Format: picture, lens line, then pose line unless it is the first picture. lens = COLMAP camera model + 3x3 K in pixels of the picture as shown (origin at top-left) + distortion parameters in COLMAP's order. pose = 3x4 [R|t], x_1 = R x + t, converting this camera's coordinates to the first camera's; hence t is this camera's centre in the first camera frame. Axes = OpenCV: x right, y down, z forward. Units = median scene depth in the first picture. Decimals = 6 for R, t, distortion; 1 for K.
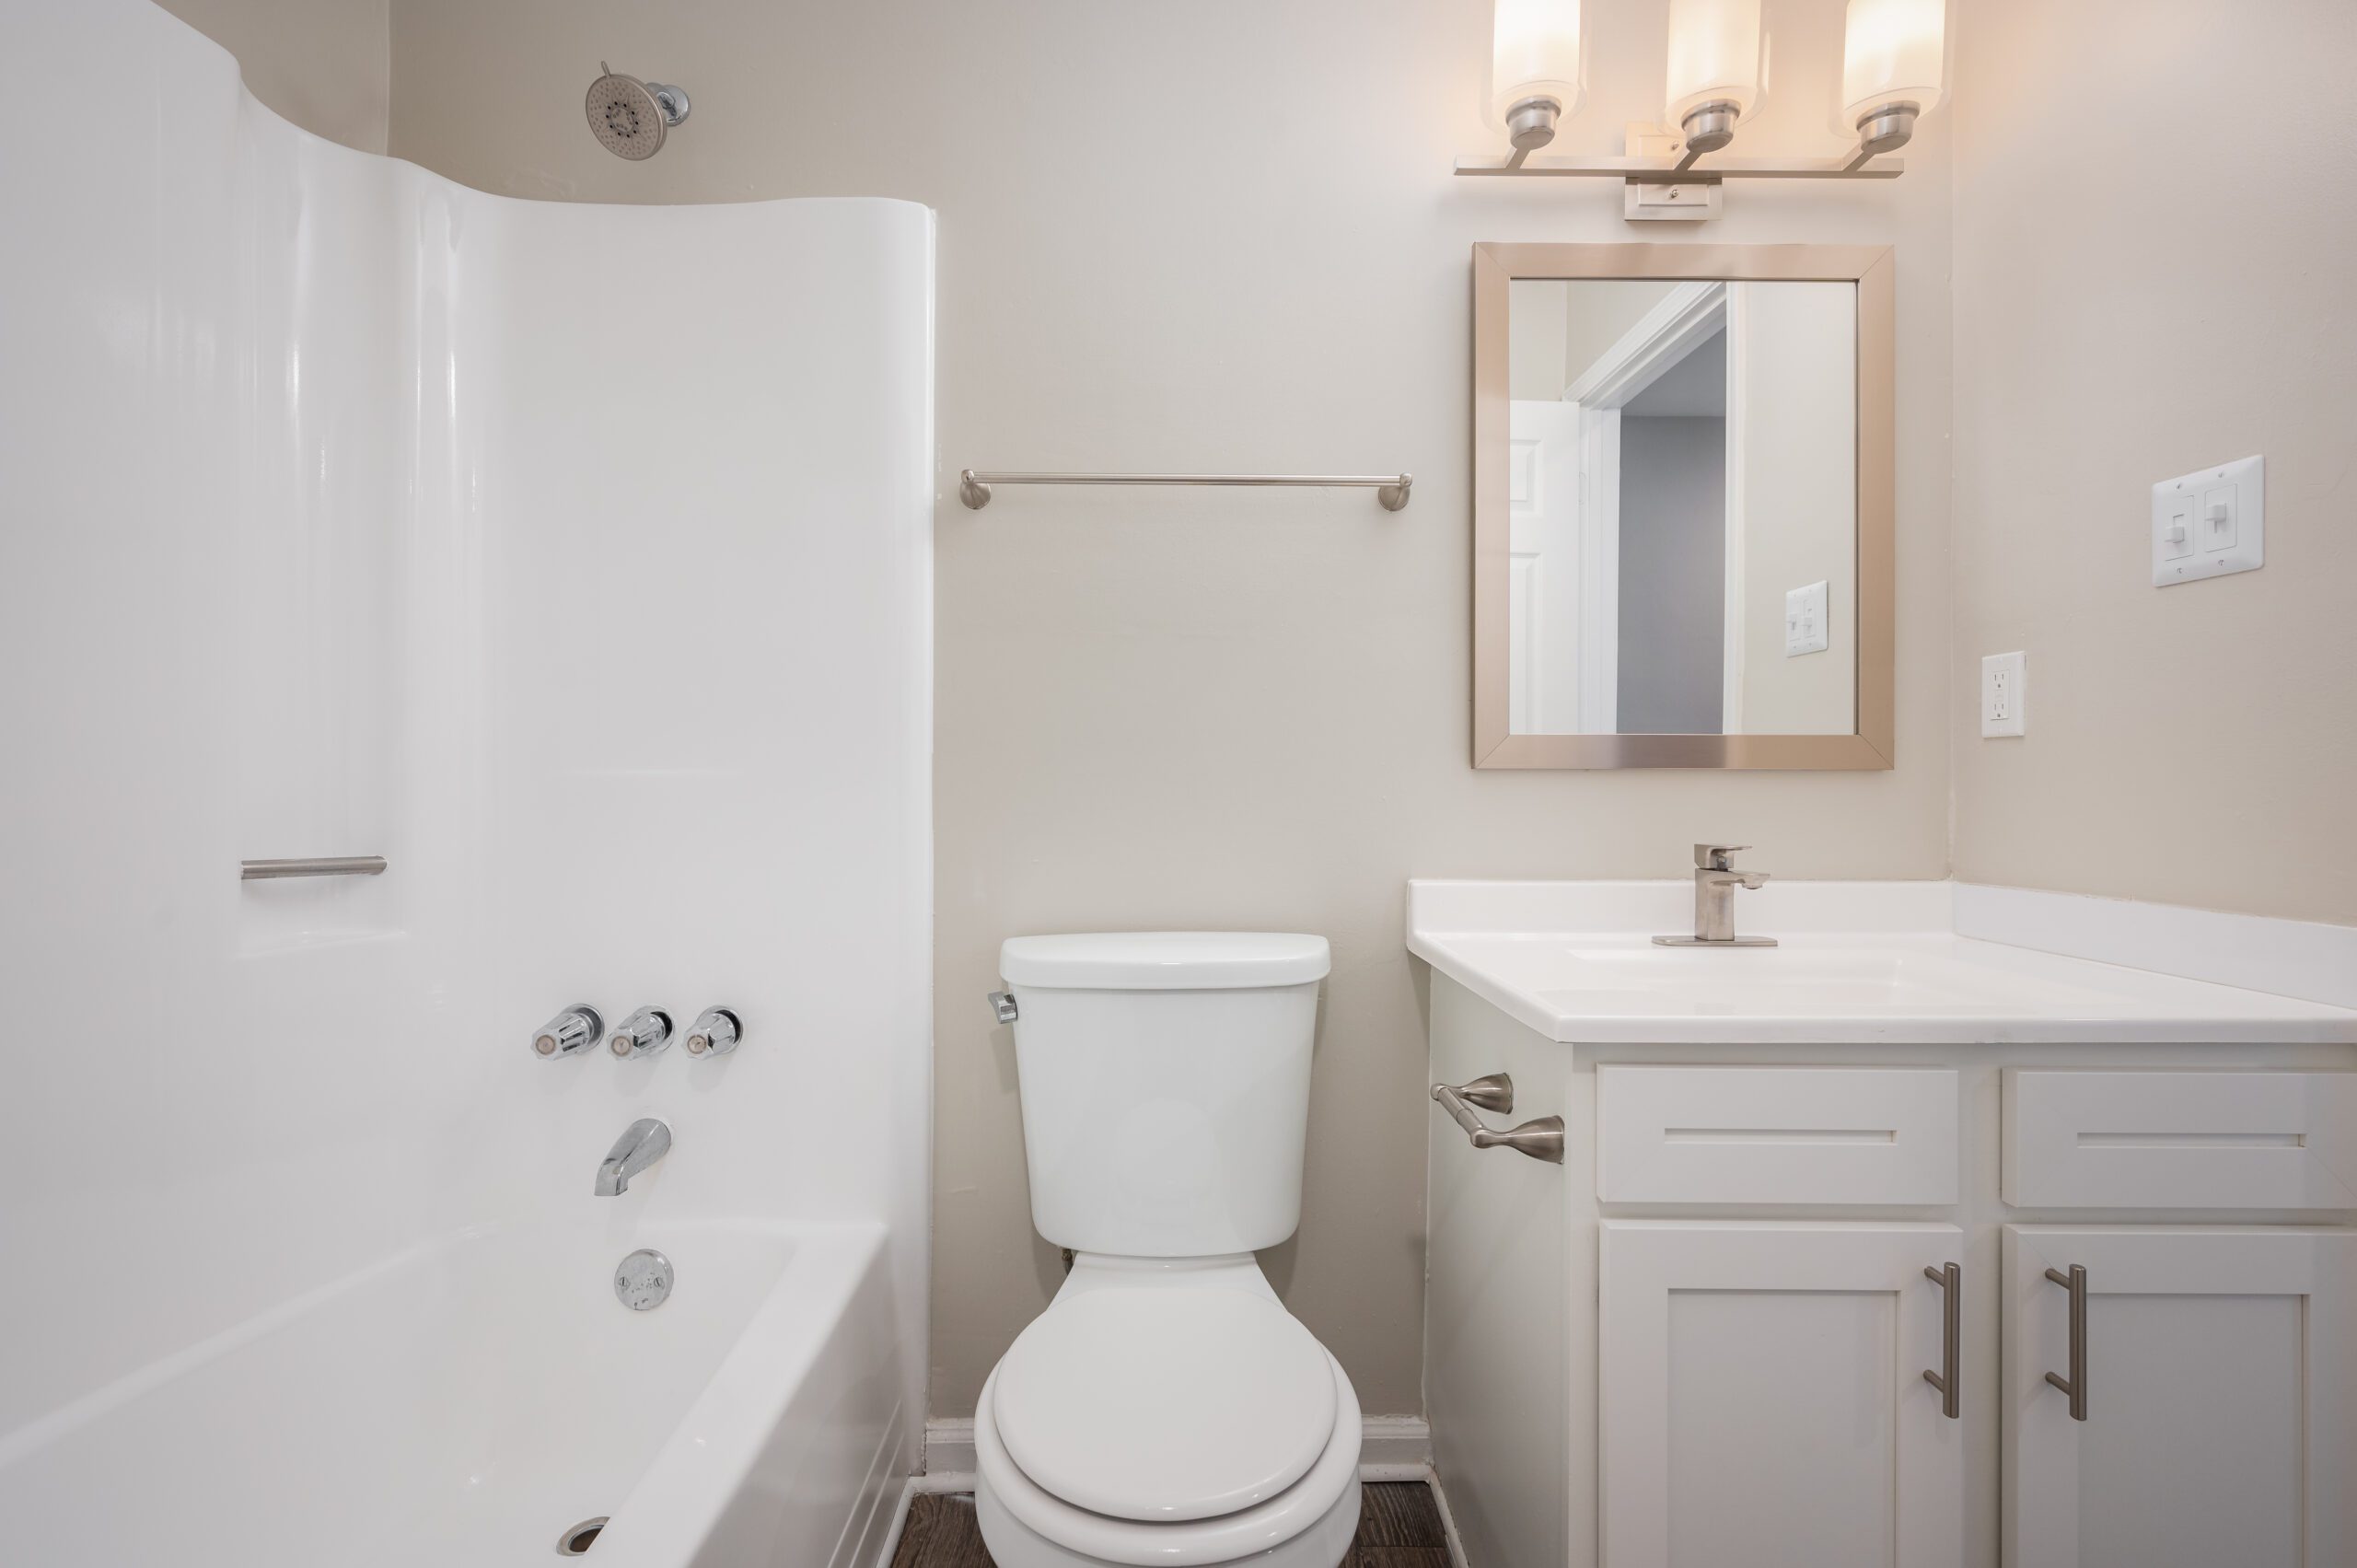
lens RADIAL K [[1071.0, 0, 1172.5], [0, 1071.0, 793.9], [0, 0, 1]] dist [0.000672, 0.000992]
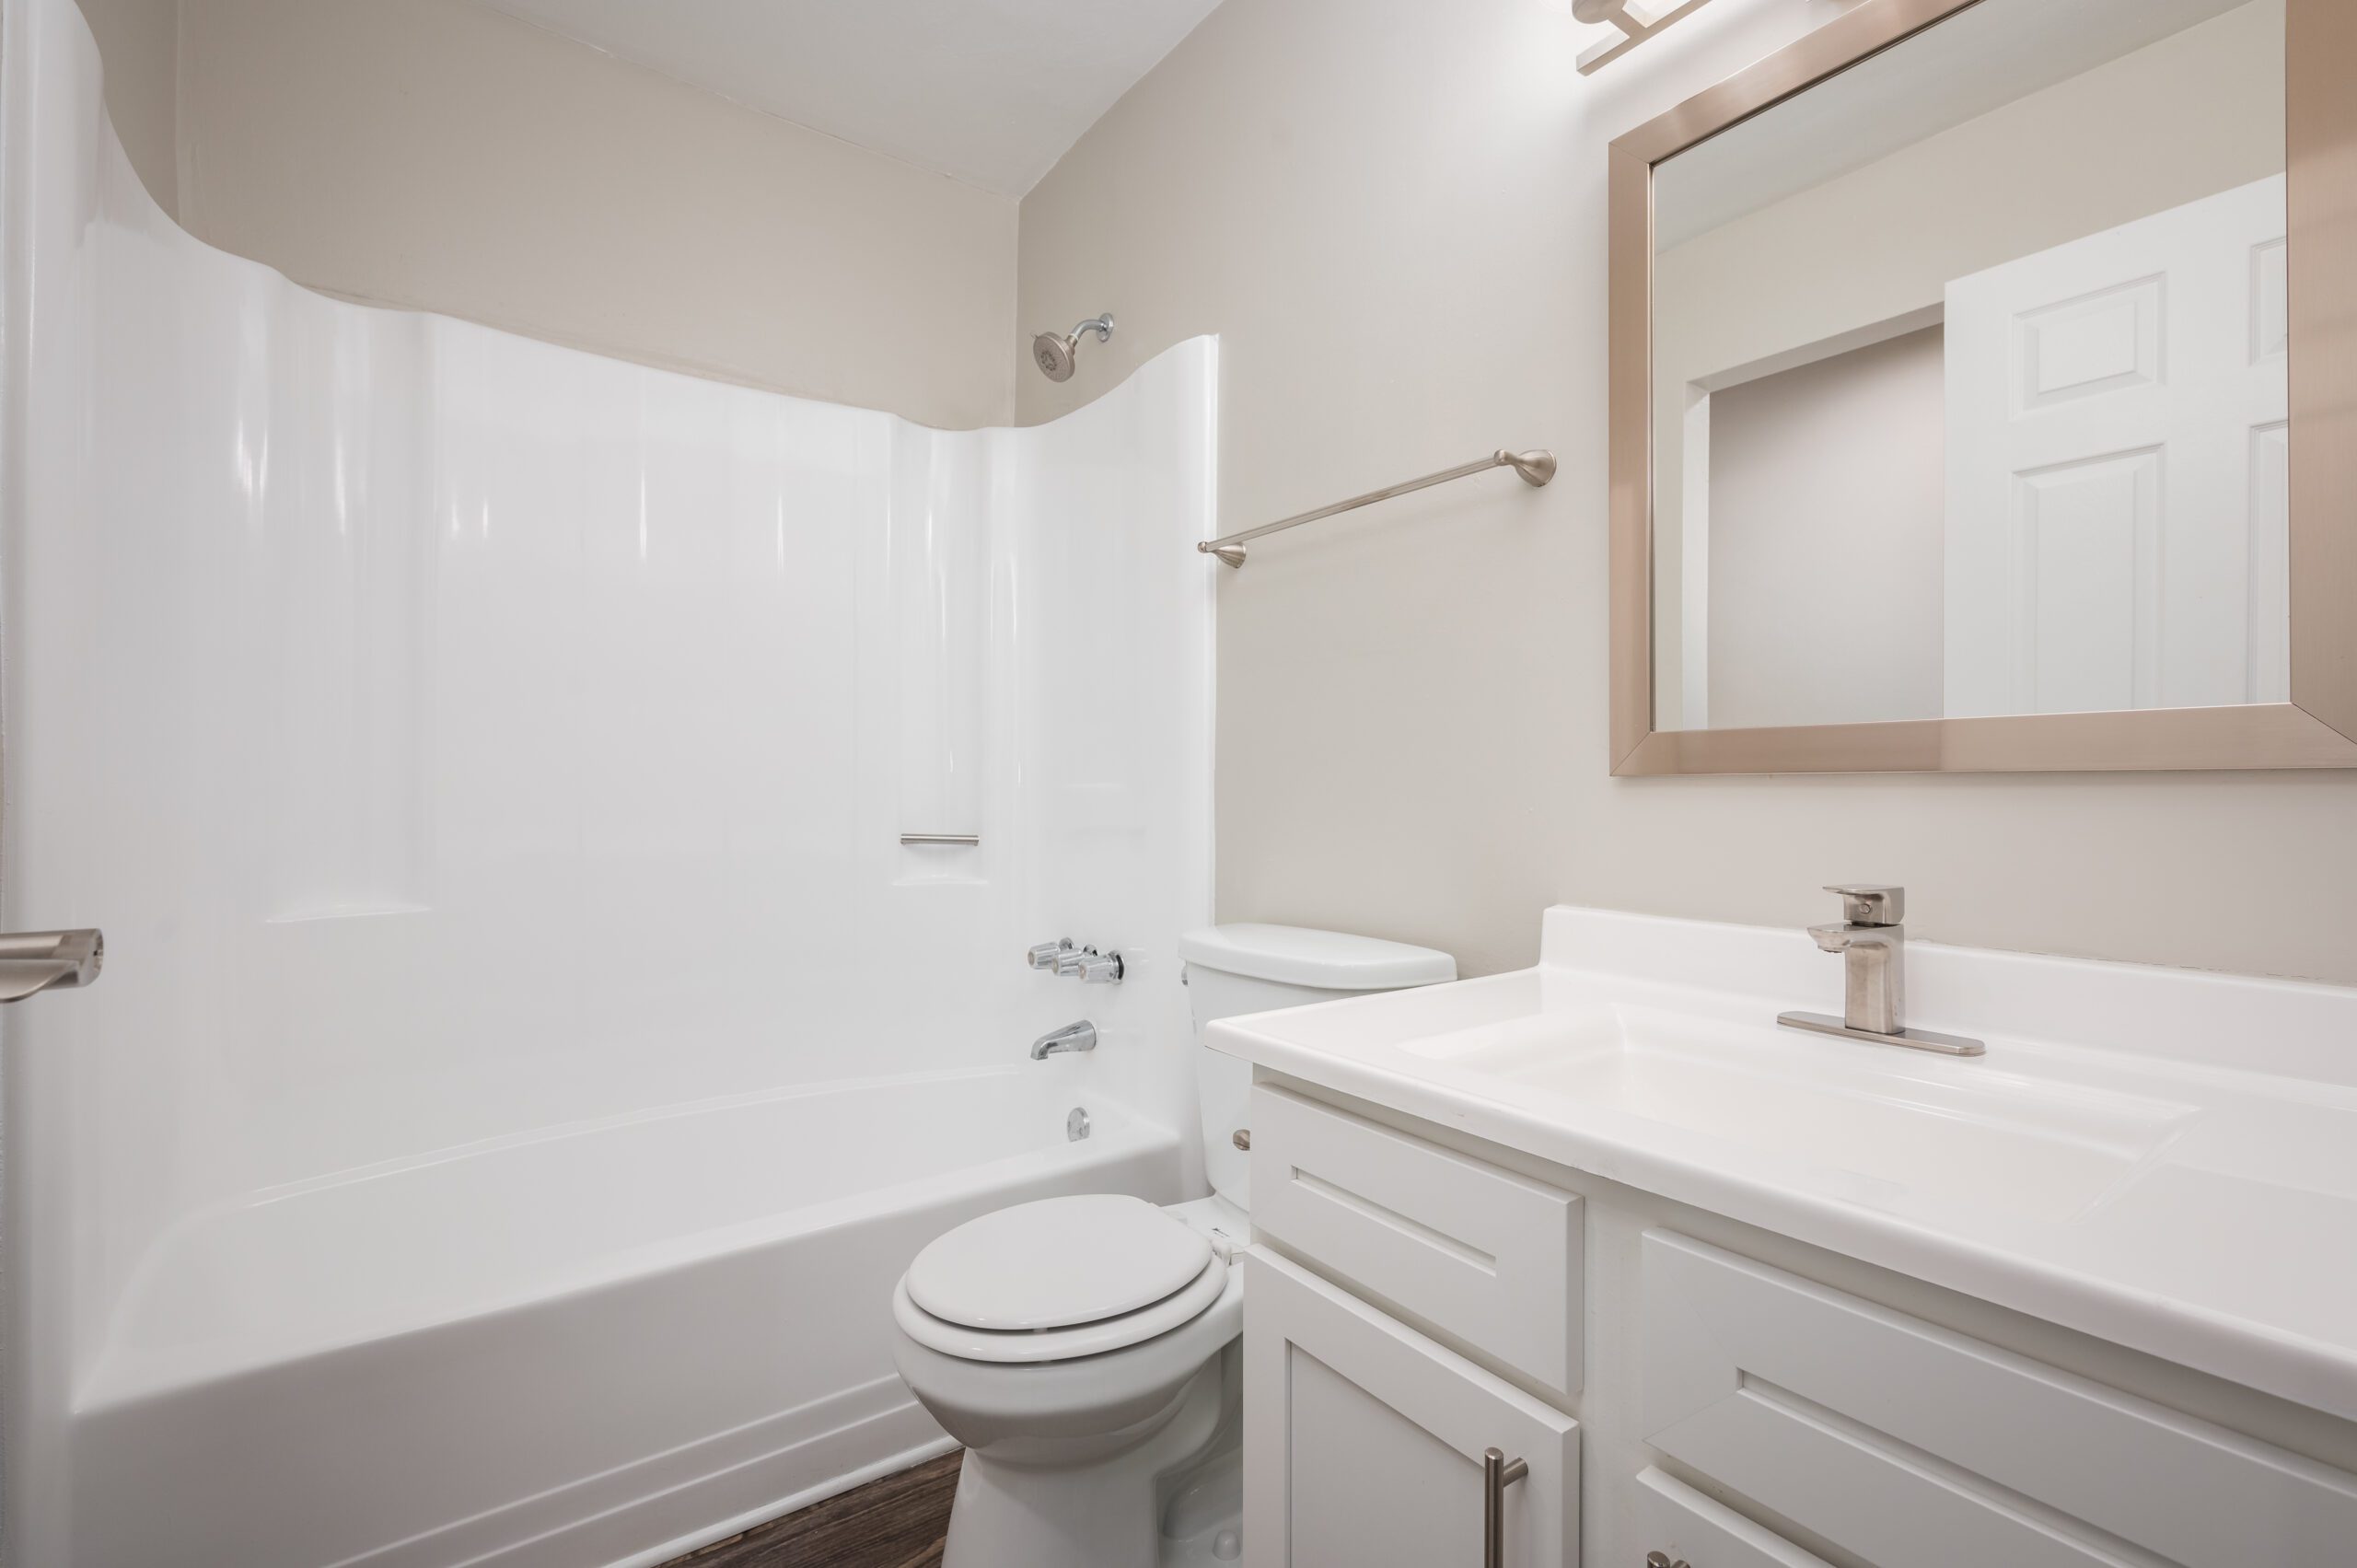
lens RADIAL K [[1071.6, 0, 1172.7], [0, 1071.6, 778.0], [0, 0, 1]] dist [0.020560, 0.000064]
pose [[0.572959, -0.009419, -0.819530, 0.810278], [-0.003268, 0.999900, -0.013777, -0.010269], [0.819577, 0.010572, 0.572871, 0.253968]]
